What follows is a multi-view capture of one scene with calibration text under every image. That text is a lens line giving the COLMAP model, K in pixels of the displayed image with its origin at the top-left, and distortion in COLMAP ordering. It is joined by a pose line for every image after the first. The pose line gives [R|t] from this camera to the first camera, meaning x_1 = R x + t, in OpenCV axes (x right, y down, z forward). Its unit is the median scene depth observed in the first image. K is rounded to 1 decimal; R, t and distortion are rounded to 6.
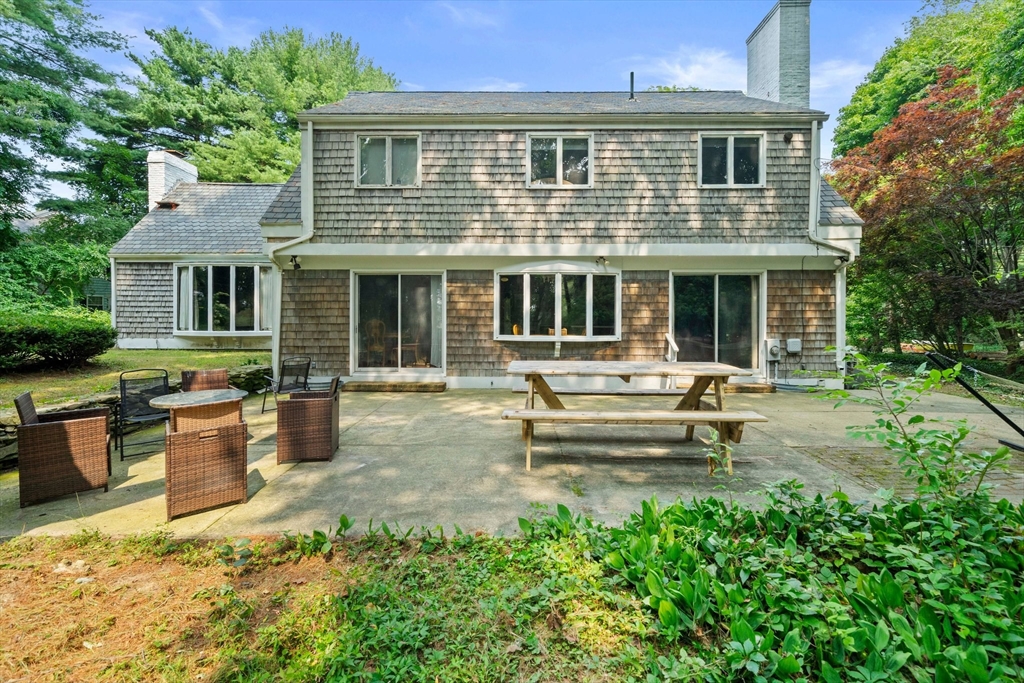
lens RADIAL K [[450.8, 0, 512.0], [0, 450.8, 320.4], [0, 0, 1]] dist [-0.001072, -0.000057]
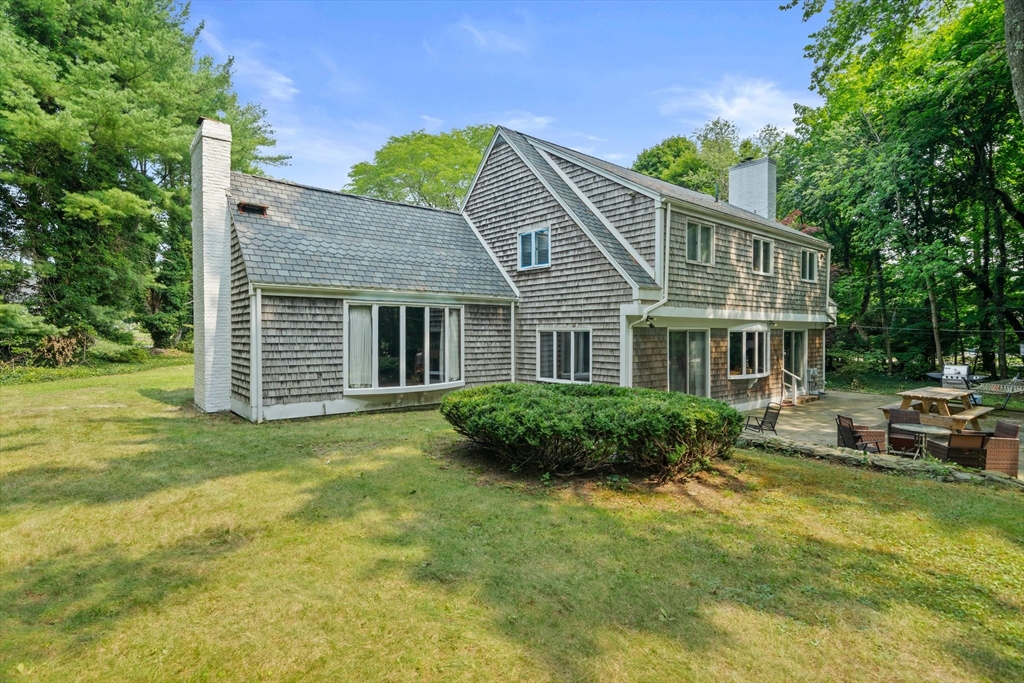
lens RADIAL K [[507.4, 0, 512.0], [0, 507.4, 341.5], [0, 0, 1]] dist [0.000714, 0.000037]
pose [[0.764306, -0.013569, 0.644711, -1.083066], [0.004860, 0.999871, 0.015283, -0.068754], [-0.644835, -0.008548, 0.764274, 0.166865]]
